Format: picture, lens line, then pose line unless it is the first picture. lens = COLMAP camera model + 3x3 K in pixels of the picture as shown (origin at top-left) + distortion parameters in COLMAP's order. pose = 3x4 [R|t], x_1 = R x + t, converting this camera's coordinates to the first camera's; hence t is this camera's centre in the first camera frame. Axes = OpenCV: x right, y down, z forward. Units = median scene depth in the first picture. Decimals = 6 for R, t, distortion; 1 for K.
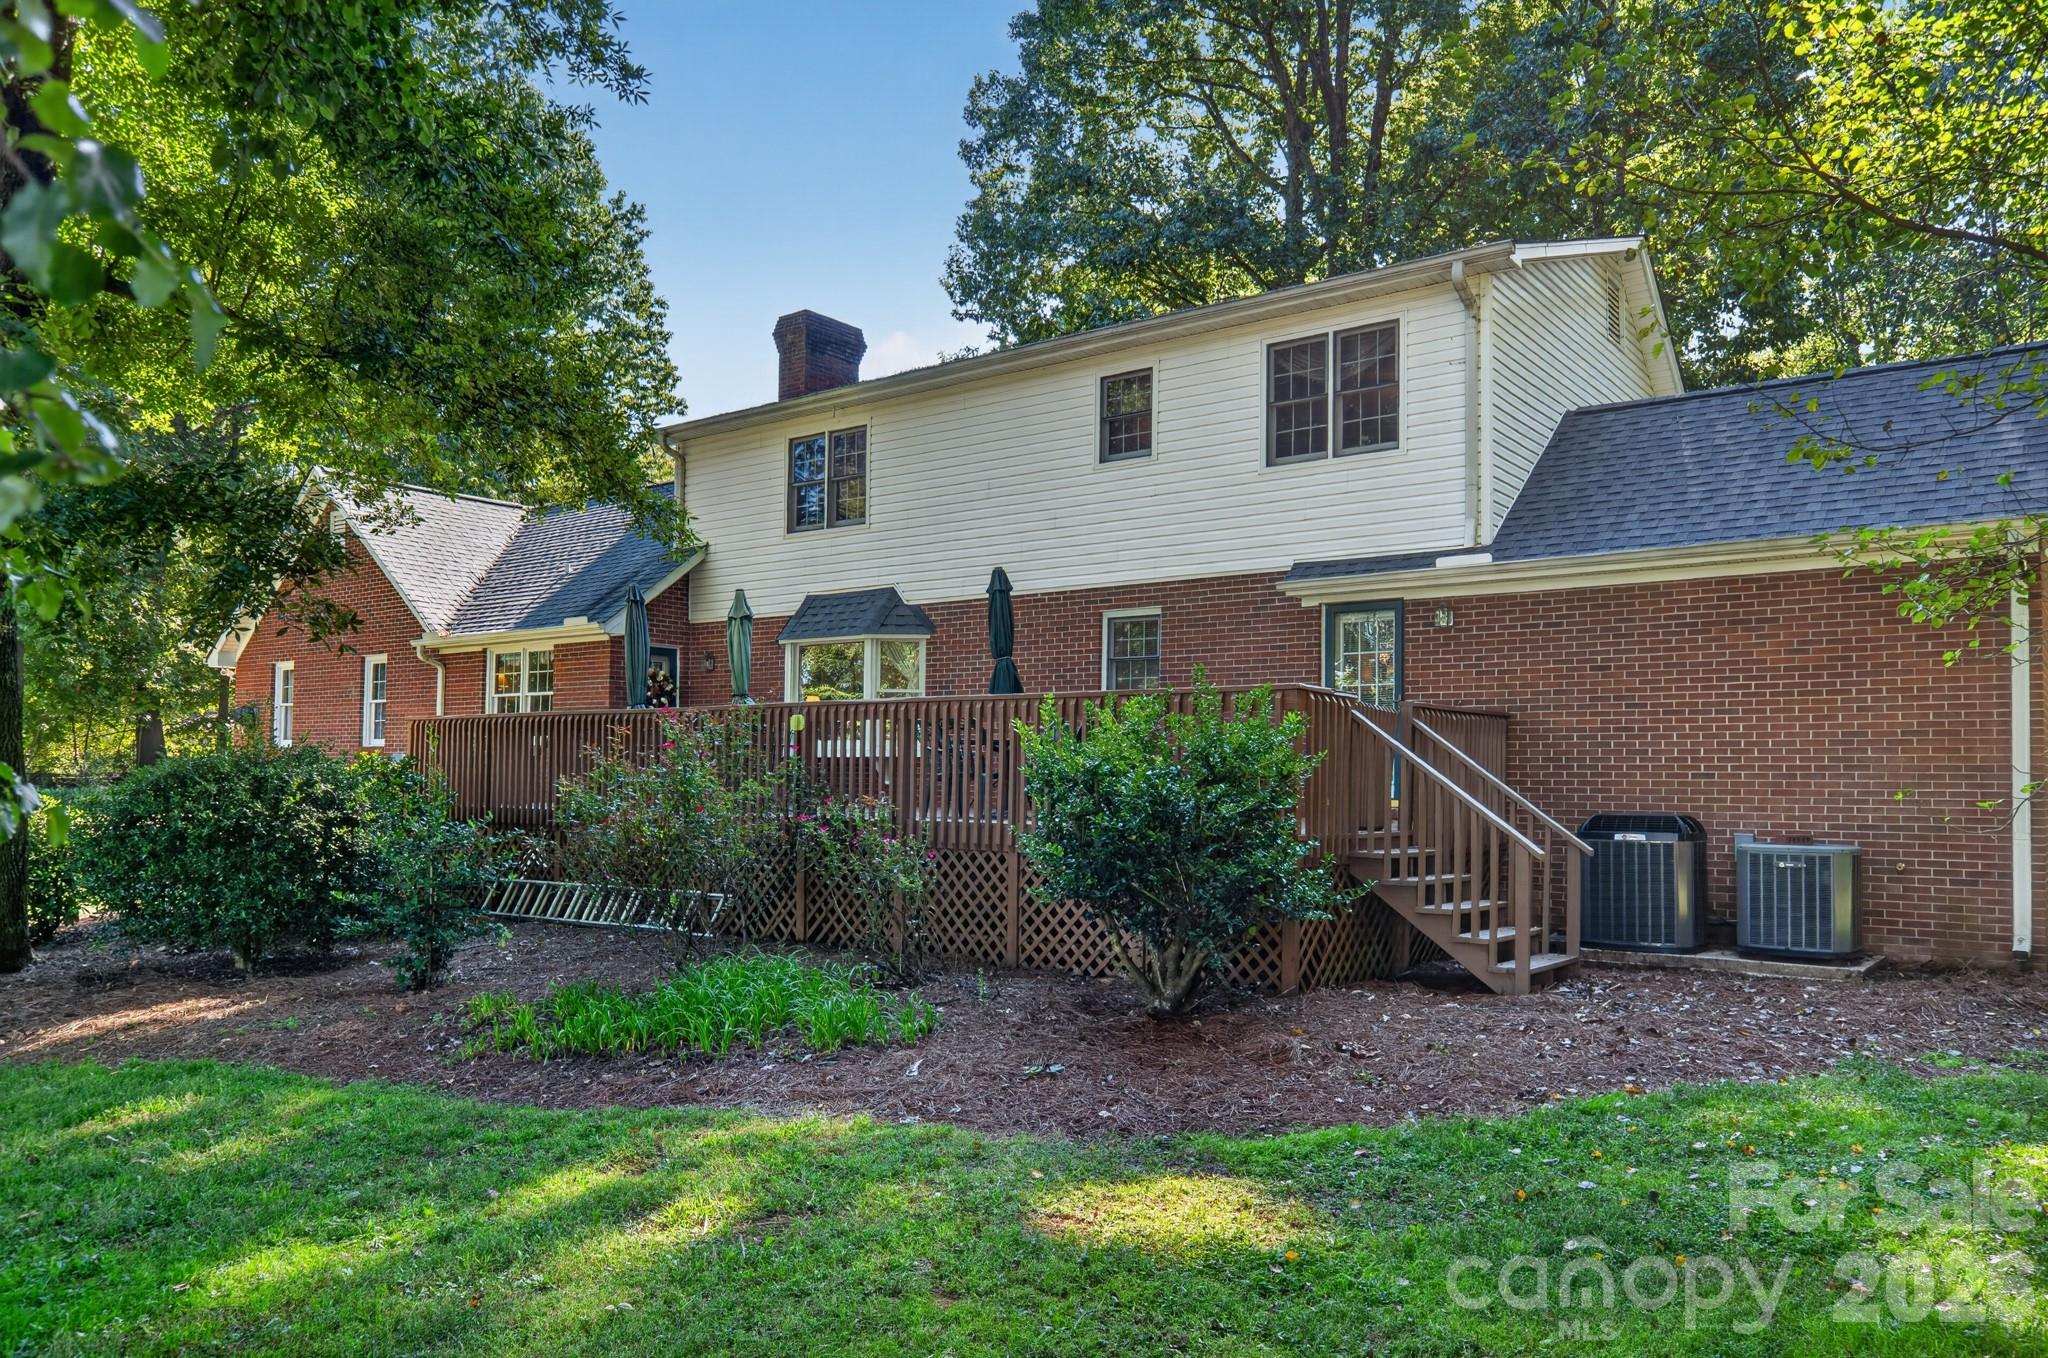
lens RADIAL K [[1433.4, 0, 1028.3], [0, 1433.4, 721.5], [0, 0, 1]] dist [-0.001547, 0.002863]
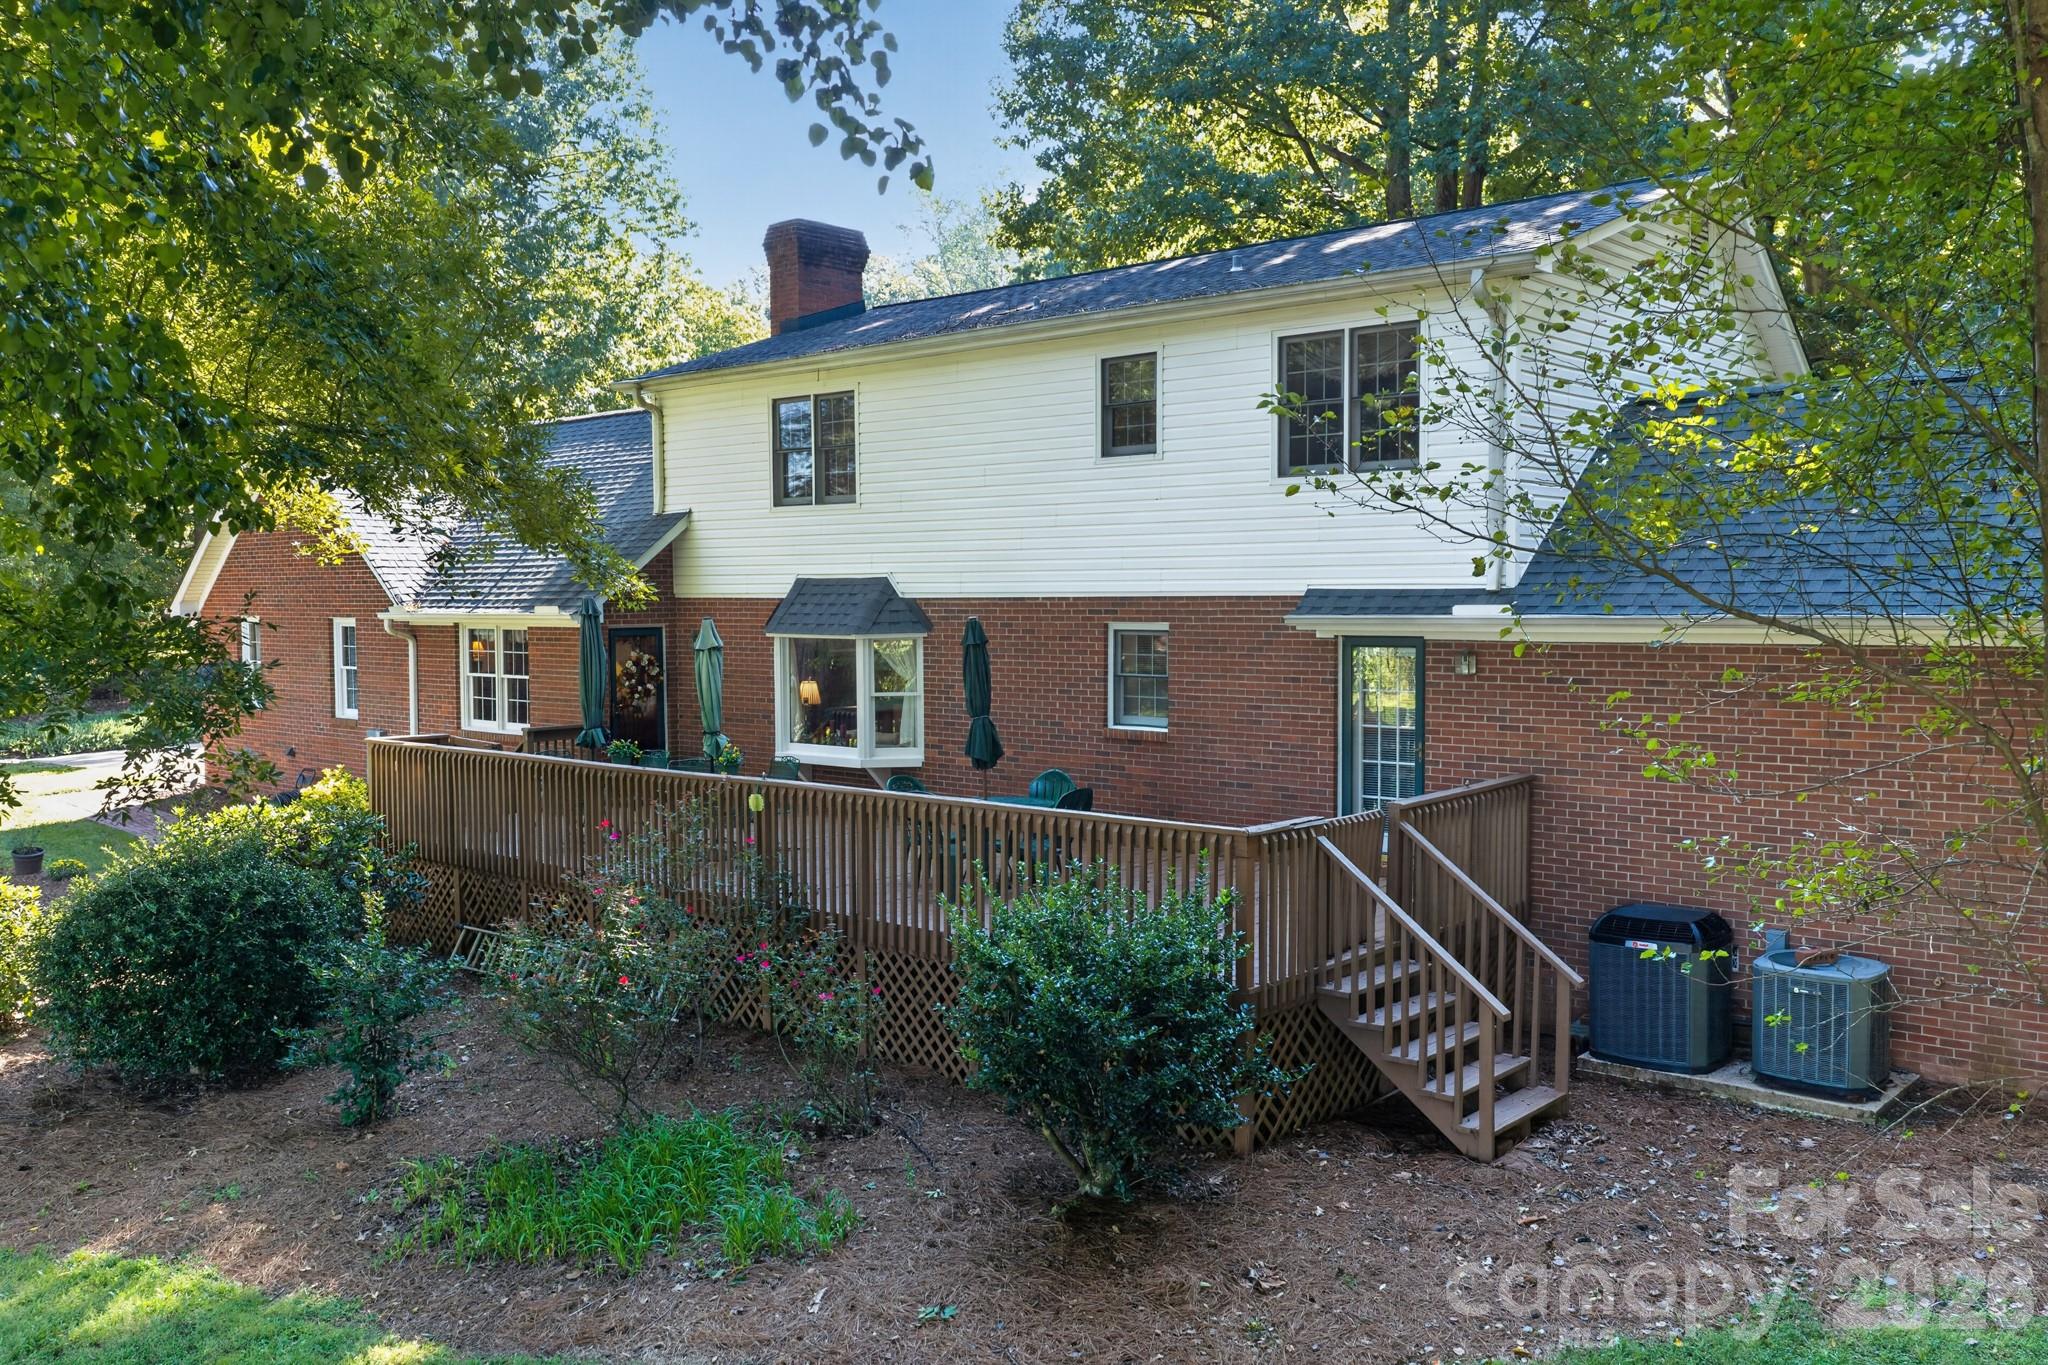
lens RADIAL K [[1684.2, 0, 1023.0], [0, 1684.2, 679.8], [0, 0, 1]] dist [0.003749, -0.008722]
pose [[0.997705, -0.016738, -0.065614, 0.069010], [0.022069, 0.996438, 0.081387, -0.131426], [0.064018, -0.082648, 0.994521, -0.061526]]
